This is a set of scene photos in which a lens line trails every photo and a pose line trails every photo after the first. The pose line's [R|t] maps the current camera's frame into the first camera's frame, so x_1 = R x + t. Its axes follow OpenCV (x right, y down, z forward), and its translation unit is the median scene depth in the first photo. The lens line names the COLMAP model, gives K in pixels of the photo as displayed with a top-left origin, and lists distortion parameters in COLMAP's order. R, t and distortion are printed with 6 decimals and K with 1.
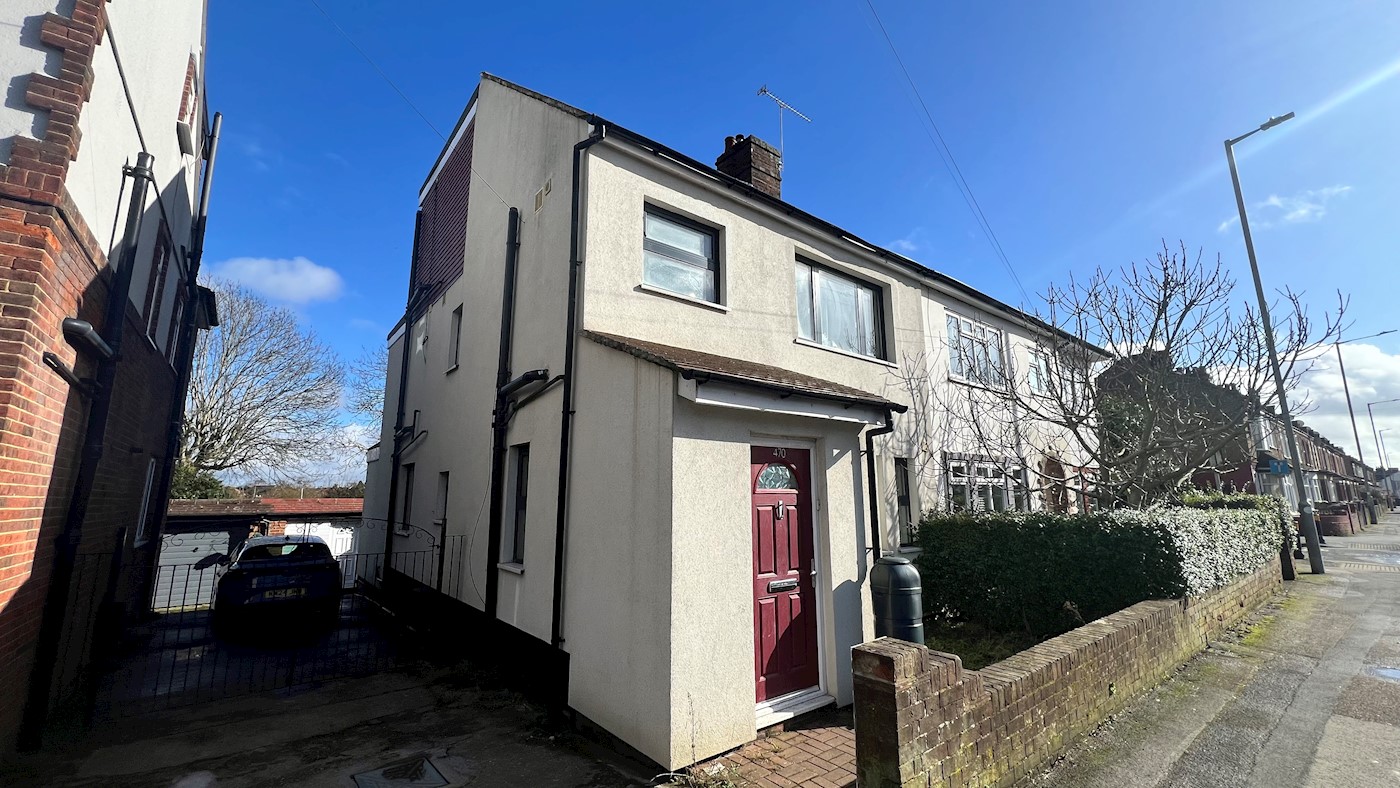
lens RADIAL K [[557.4, 0, 695.9], [0, 557.4, 393.0], [0, 0, 1]] dist [0.000800, 0.000447]
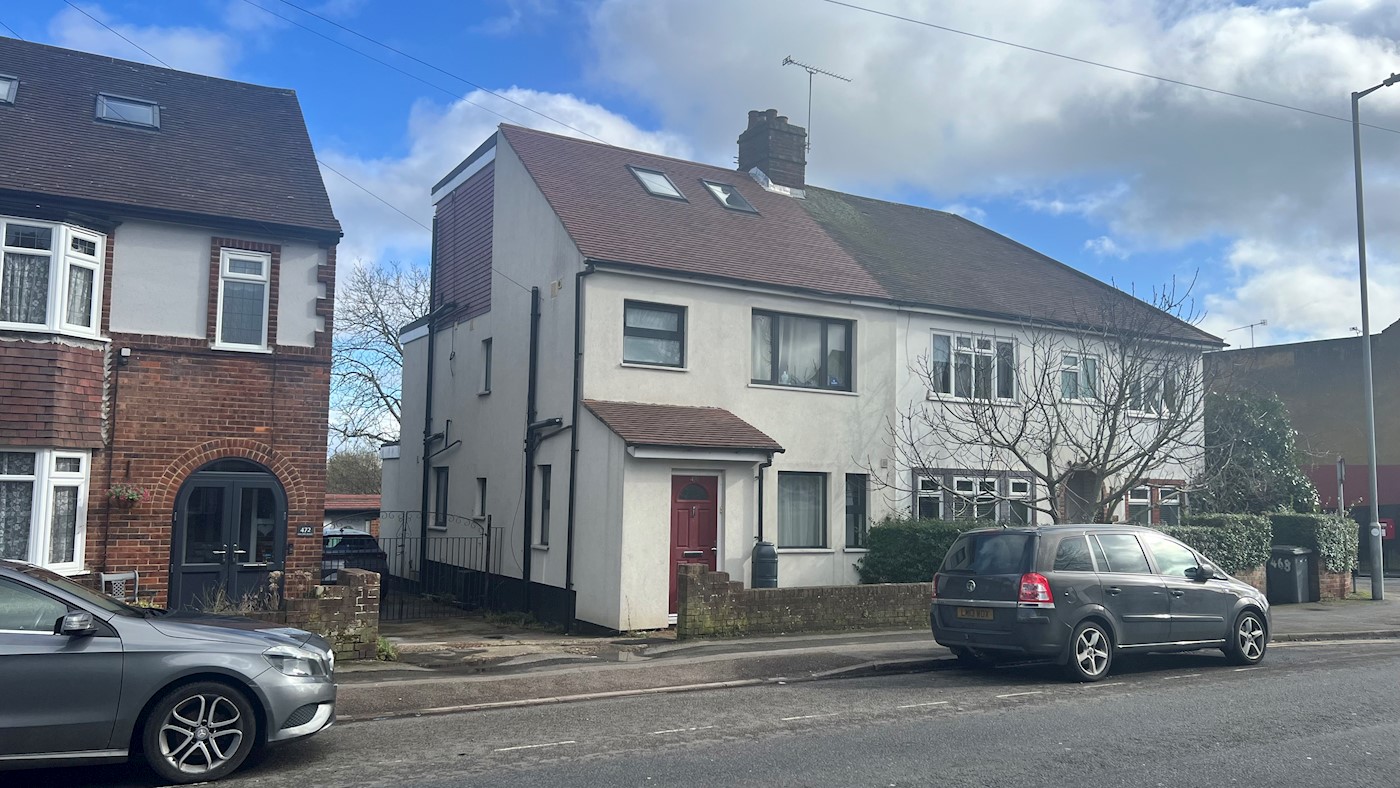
lens RADIAL K [[1048.0, 0, 693.6], [0, 1048.0, 399.1], [0, 0, 1]] dist [0.099836, -0.155842]
pose [[0.990342, 0.008968, -0.138356, 0.476133], [0.003871, 0.995728, 0.092252, -0.349950], [0.138592, -0.091896, 0.986077, -1.732570]]
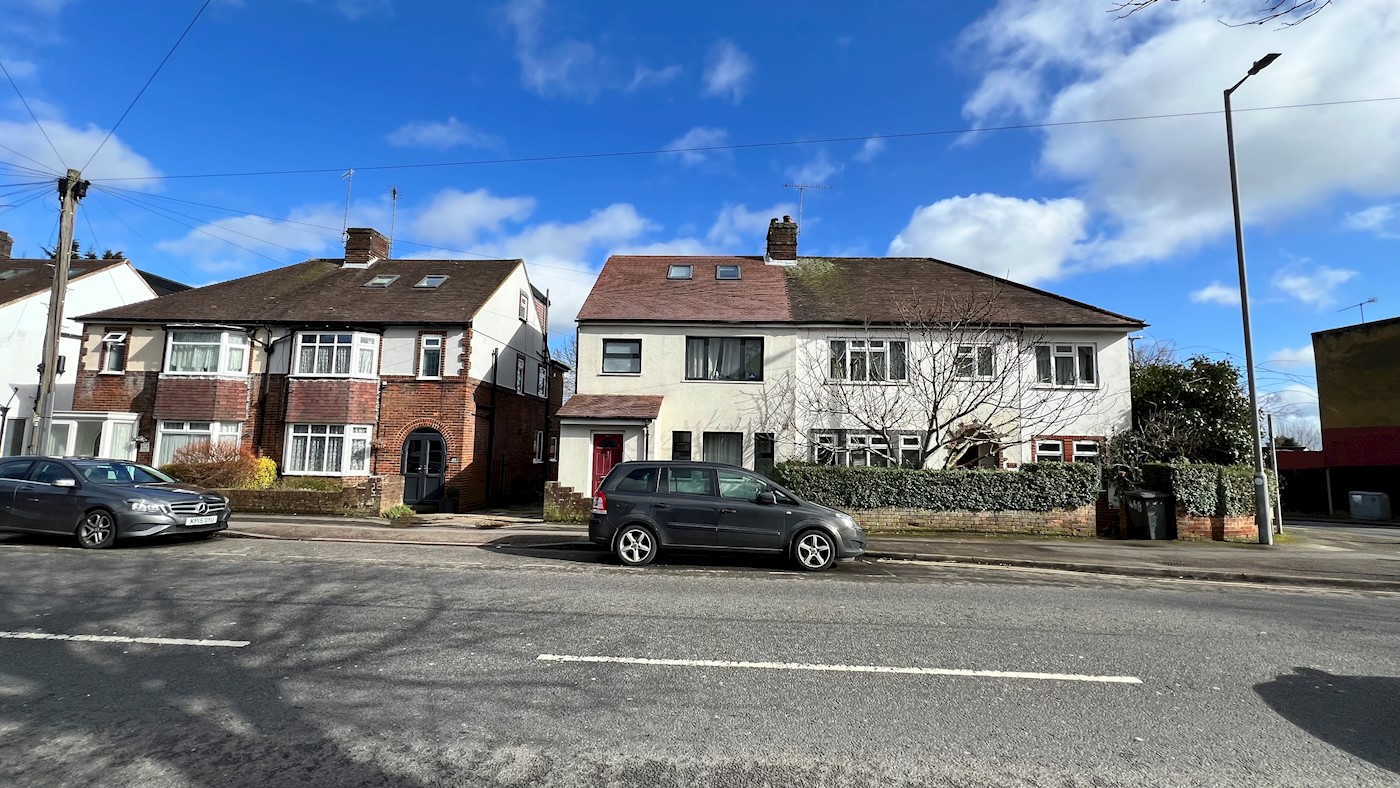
lens RADIAL K [[557.4, 0, 695.9], [0, 557.4, 393.0], [0, 0, 1]] dist [0.000800, 0.000447]
pose [[0.757688, -0.040394, -0.651365, 2.018311], [0.093908, 0.994444, 0.047568, -0.180263], [0.645825, -0.097210, 0.757272, -0.779291]]
